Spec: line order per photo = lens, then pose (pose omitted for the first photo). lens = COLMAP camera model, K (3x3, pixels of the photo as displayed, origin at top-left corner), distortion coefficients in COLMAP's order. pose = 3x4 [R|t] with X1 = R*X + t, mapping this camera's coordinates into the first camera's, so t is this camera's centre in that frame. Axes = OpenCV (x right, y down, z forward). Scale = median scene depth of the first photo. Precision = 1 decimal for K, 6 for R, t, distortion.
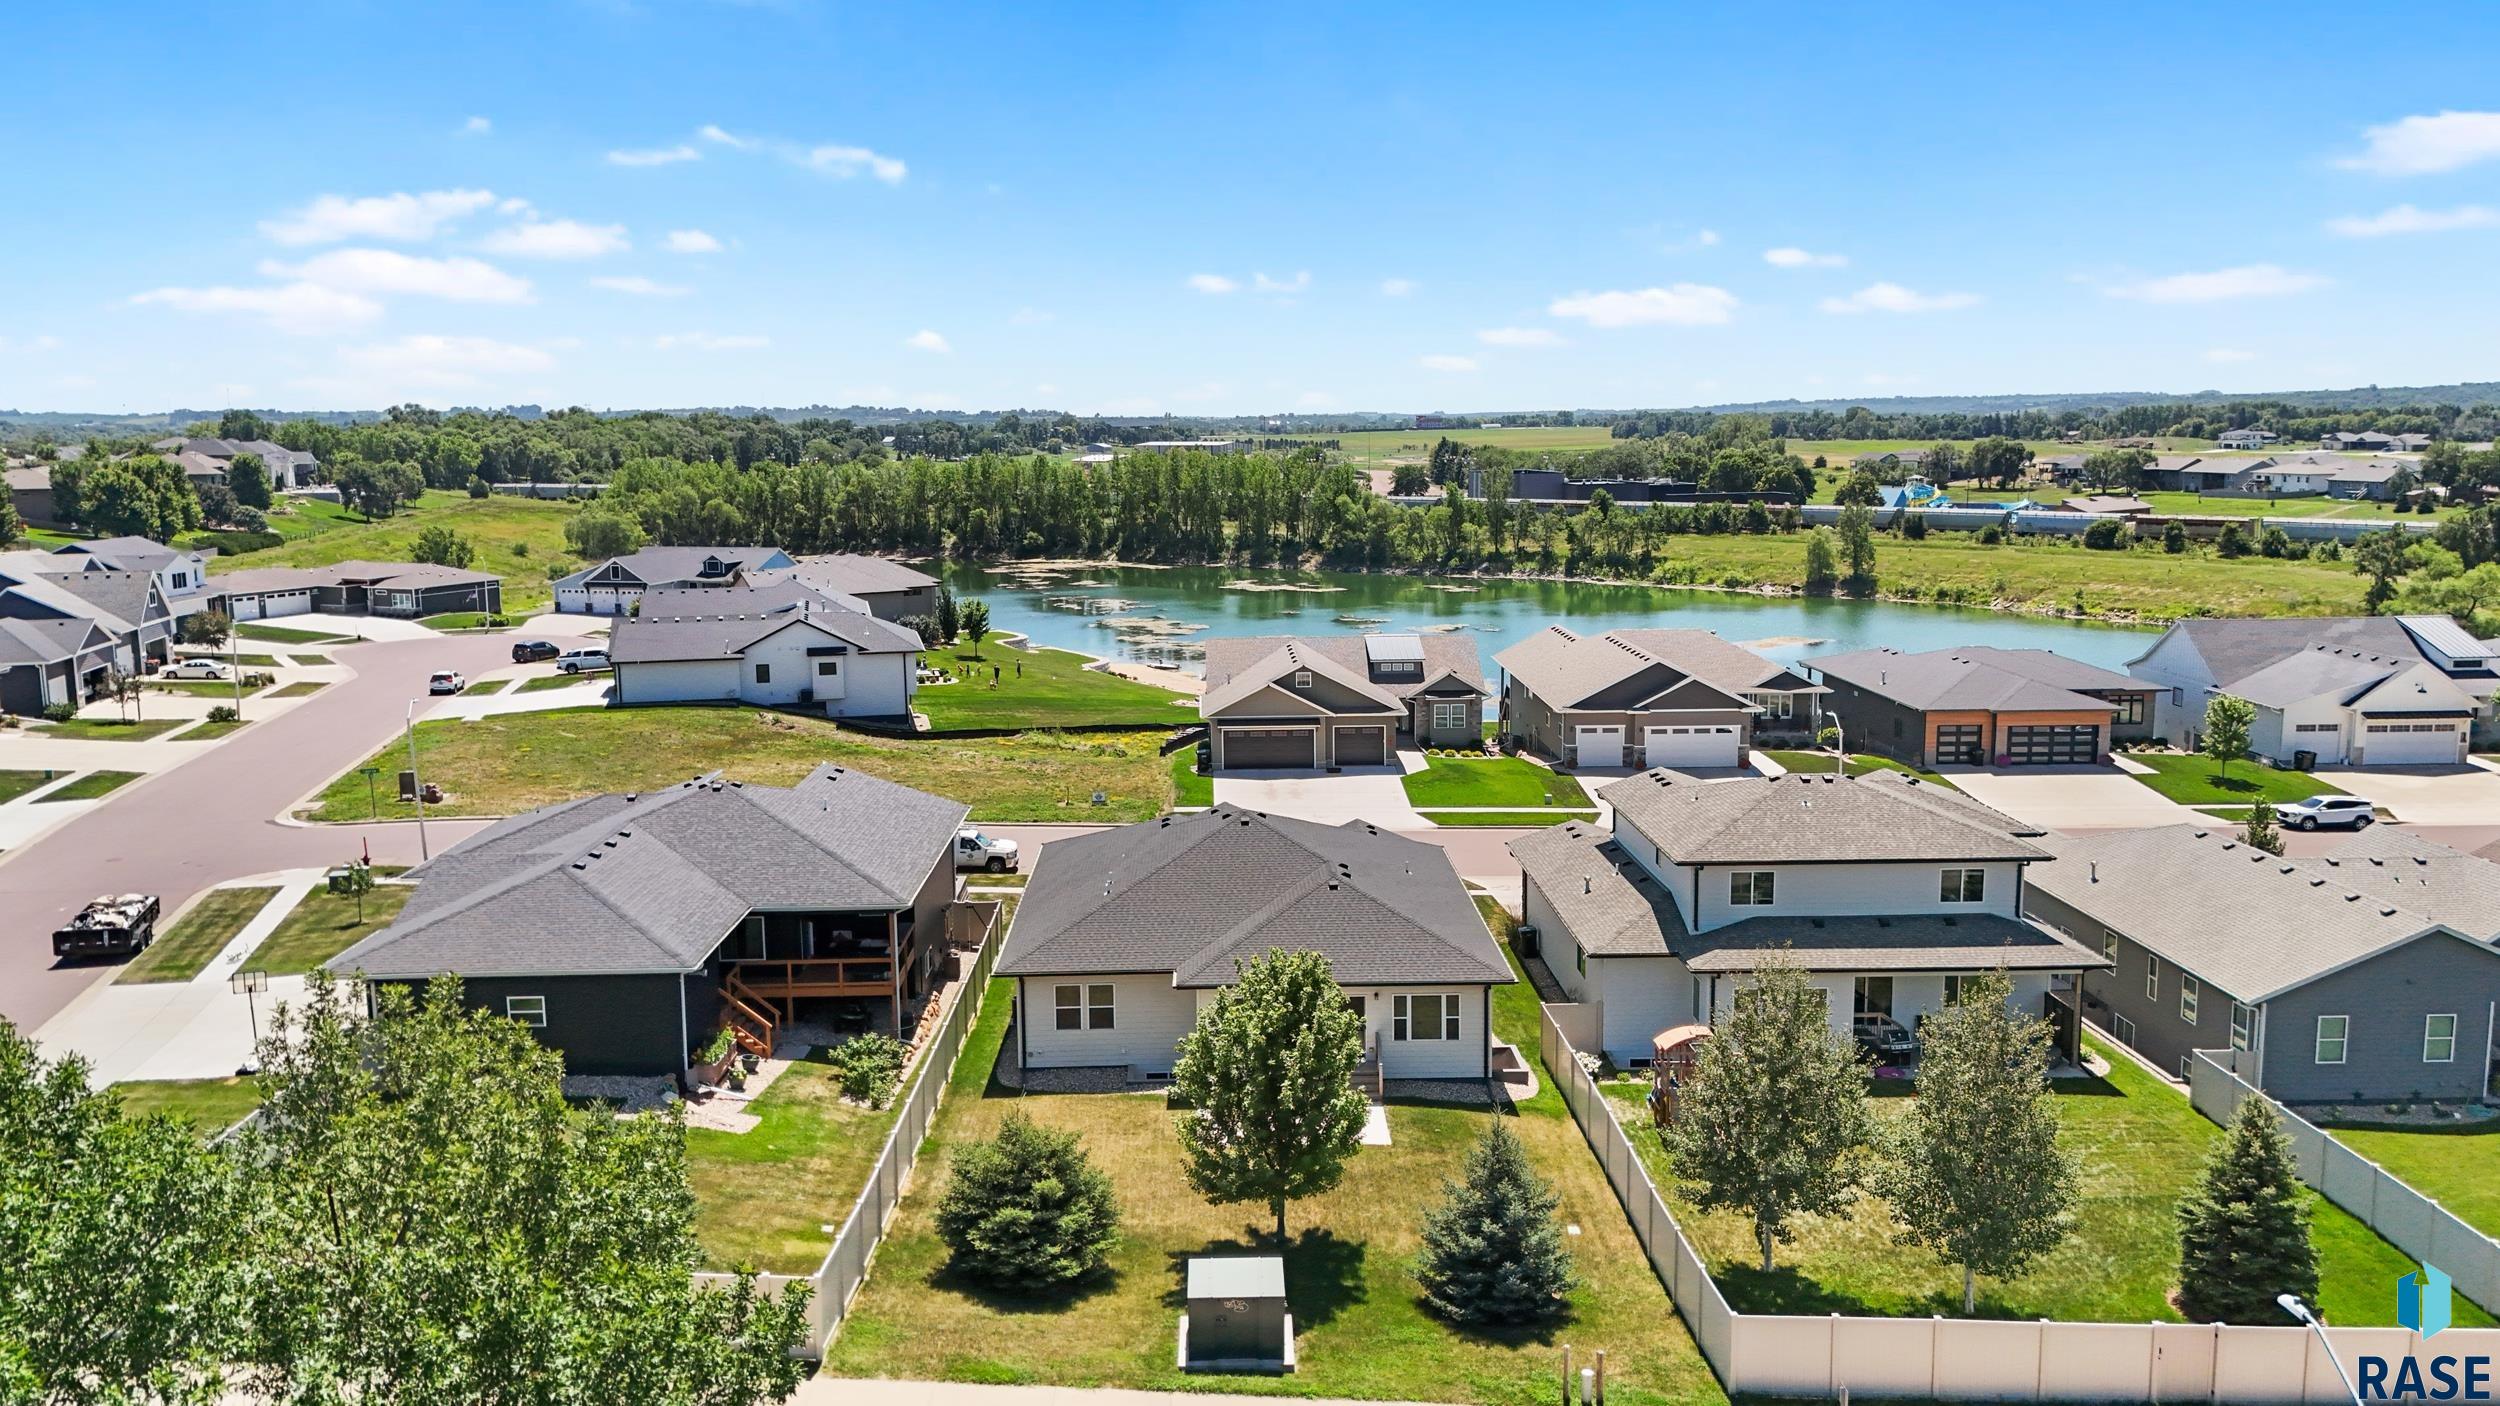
lens RADIAL K [[1863.8, 0, 1250.0], [0, 1863.8, 703.0], [0, 0, 1]] dist [0.097614, -0.113719]
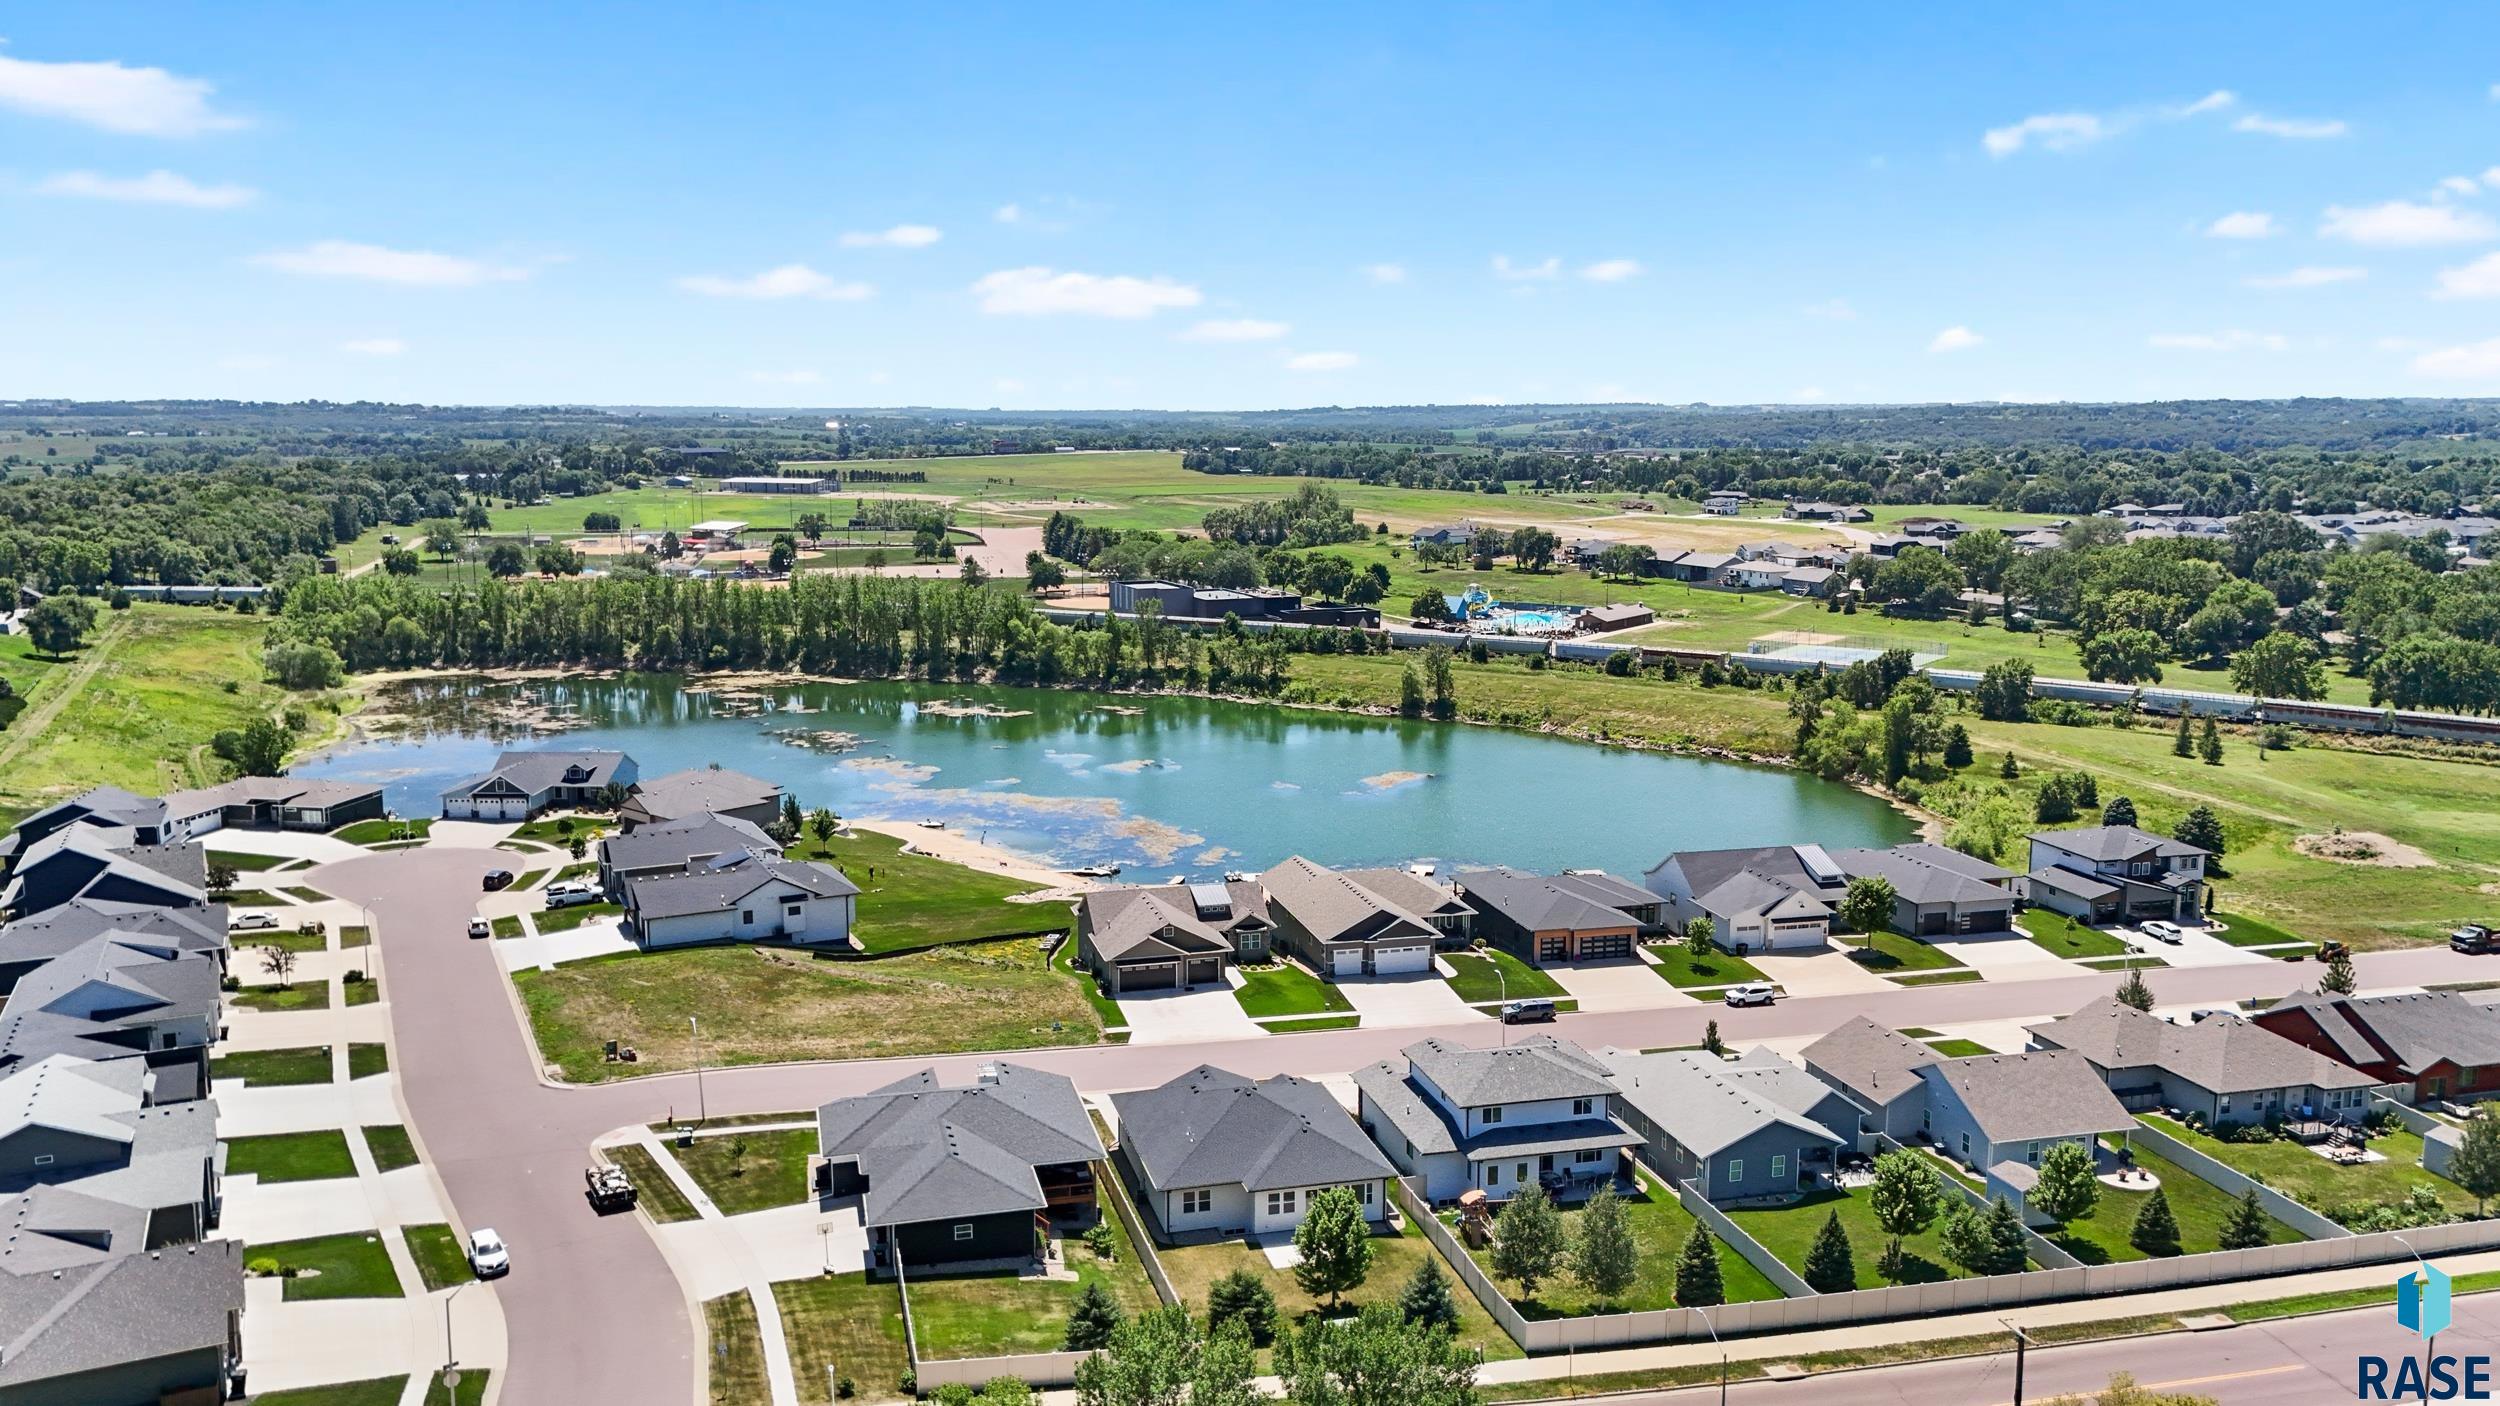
lens RADIAL K [[1863.8, 0, 1250.0], [0, 1863.8, 703.0], [0, 0, 1]] dist [0.097614, -0.113719]
pose [[0.973284, -0.024624, 0.228281, -0.198216], [0.024801, 0.999690, 0.002093, -0.158912], [-0.228262, 0.003624, 0.973593, -0.422880]]
